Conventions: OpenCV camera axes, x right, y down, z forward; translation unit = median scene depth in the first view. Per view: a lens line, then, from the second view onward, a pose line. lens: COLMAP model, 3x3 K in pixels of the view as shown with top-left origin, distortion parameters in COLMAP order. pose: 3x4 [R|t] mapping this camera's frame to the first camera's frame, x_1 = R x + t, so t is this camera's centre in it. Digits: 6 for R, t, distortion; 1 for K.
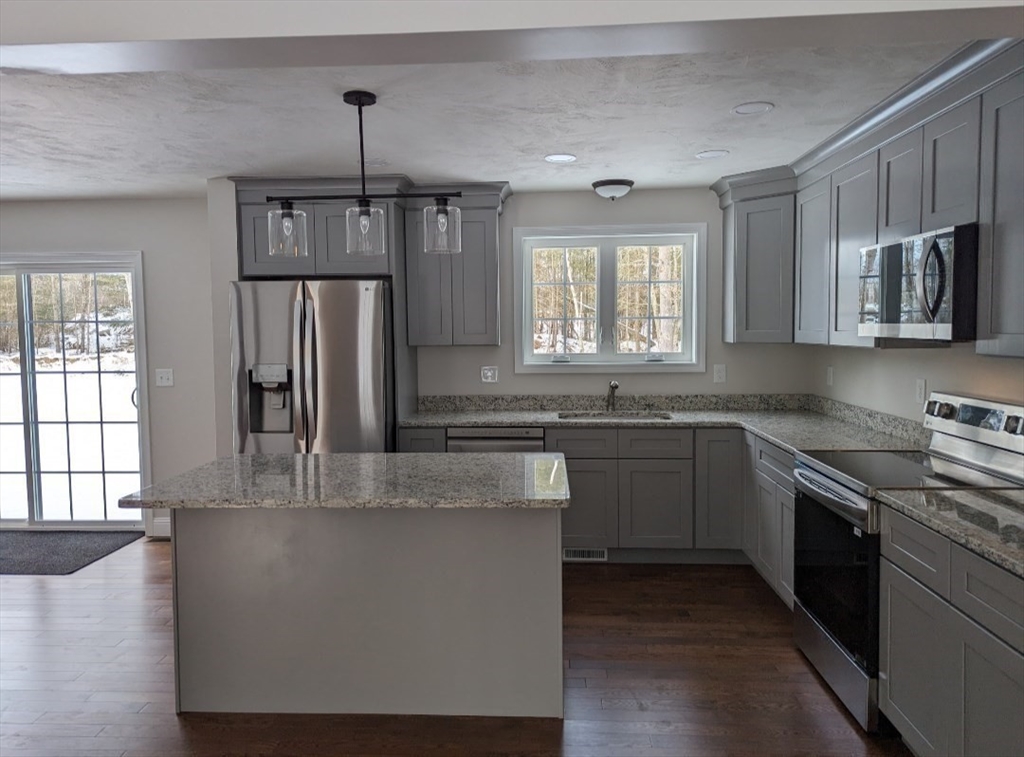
lens RADIAL K [[720.7, 0, 504.9], [0, 720.7, 369.1], [0, 0, 1]] dist [0.051707, -0.051234]
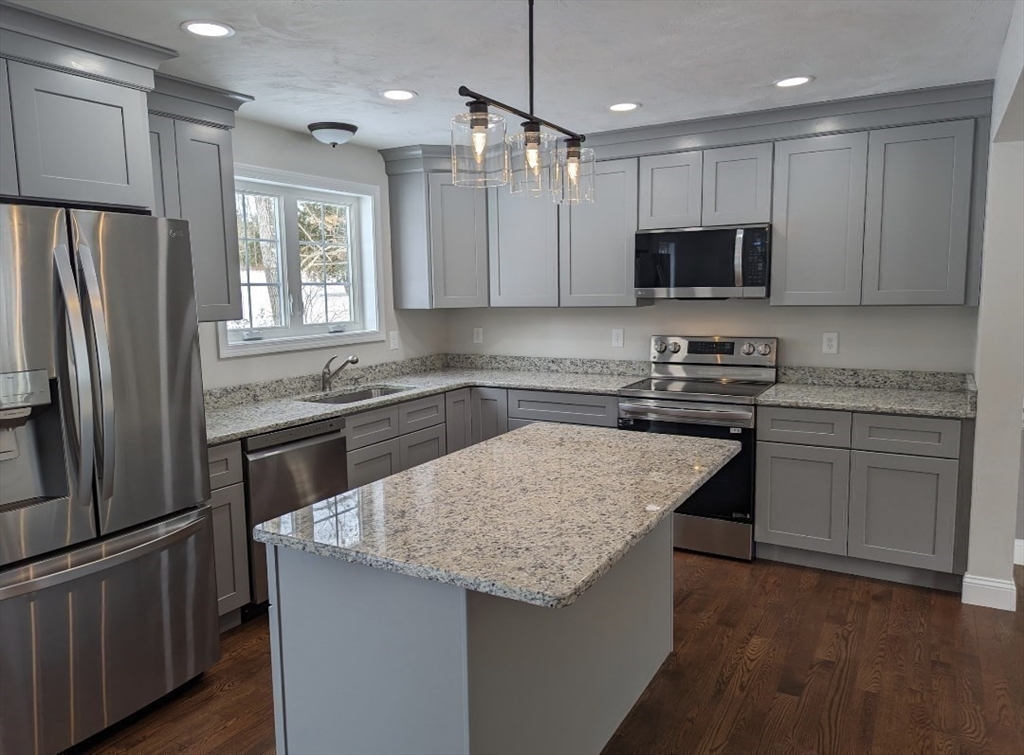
lens RADIAL K [[720.7, 0, 509.0], [0, 720.7, 380.8], [0, 0, 1]] dist [0.051707, -0.051234]
pose [[0.455398, -0.114209, 0.882932, -0.586913], [0.066330, 0.993334, 0.094278, -0.024692], [-0.887814, 0.015631, 0.459937, 0.440796]]
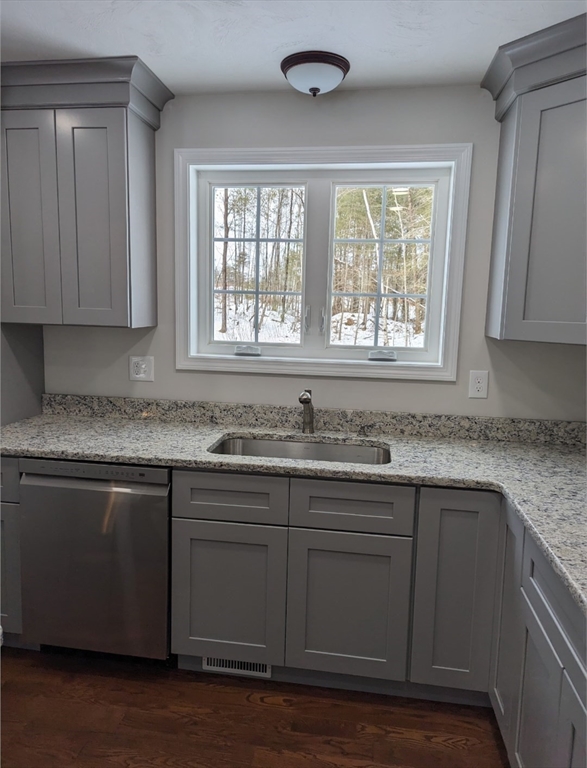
lens RADIAL K [[558.5, 0, 283.0], [0, 558.5, 378.6], [0, 0, 1]] dist [0.038439, -0.017017]
pose [[0.995051, 0.047882, -0.087071, 0.185189], [-0.041442, 0.996373, 0.074326, -0.032714], [0.090314, -0.070349, 0.993426, 0.538229]]
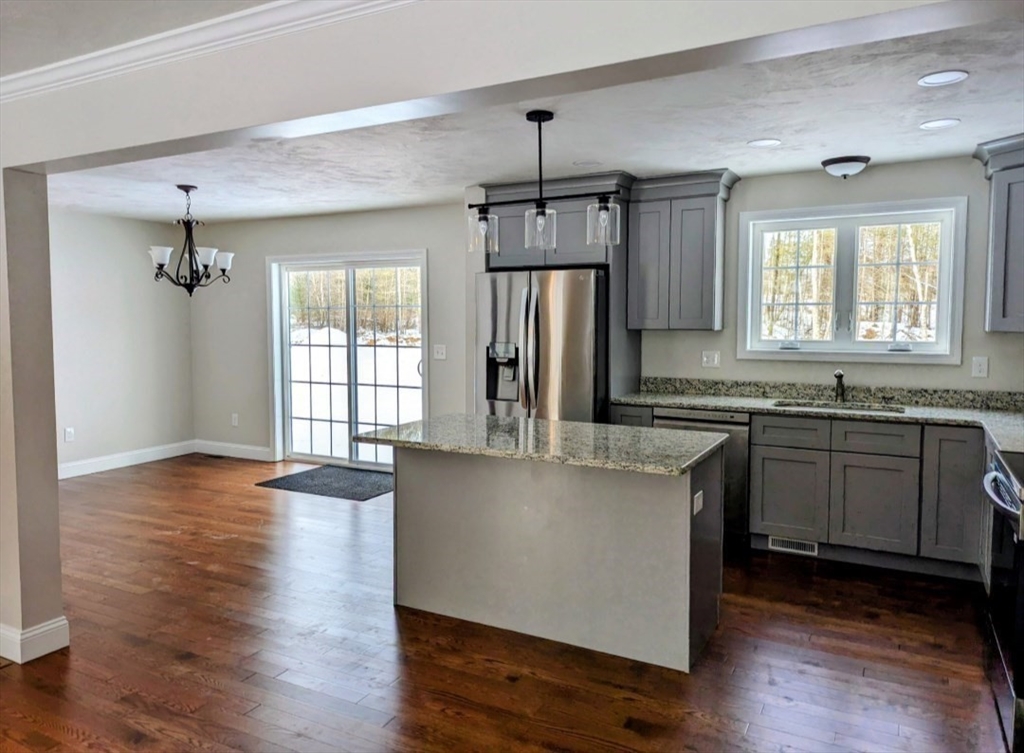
lens RADIAL K [[720.7, 0, 497.3], [0, 720.7, 364.7], [0, 0, 1]] dist [0.051707, -0.051234]
pose [[0.901869, 0.038997, -0.430246, 0.166852], [-0.033403, 0.999231, 0.020550, 0.005358], [0.430716, -0.004162, 0.902478, -0.059370]]
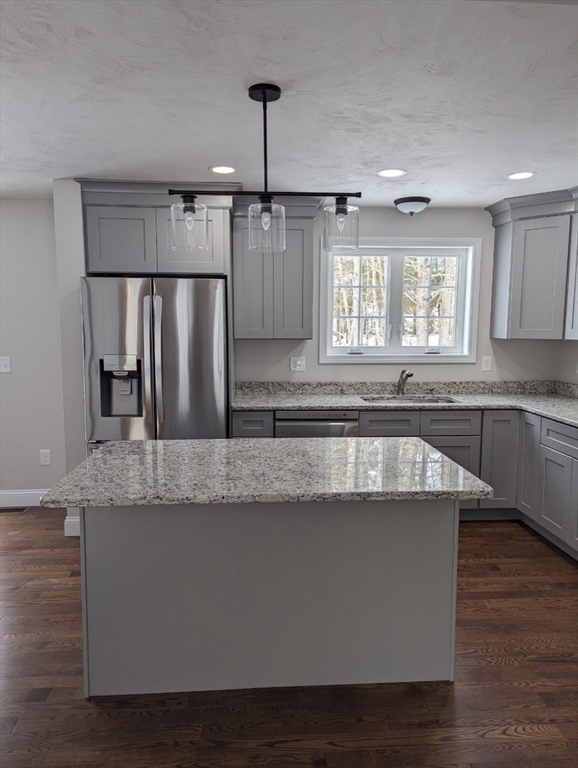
lens RADIAL K [[544.0, 0, 287.4], [0, 544.0, 385.3], [0, 0, 1]] dist [0.038647, -0.018459]
pose [[0.992026, -0.000175, 0.126032, -0.170243], [-0.006838, 0.998451, 0.055209, -0.007159], [-0.125847, -0.055630, 0.990489, 0.142211]]
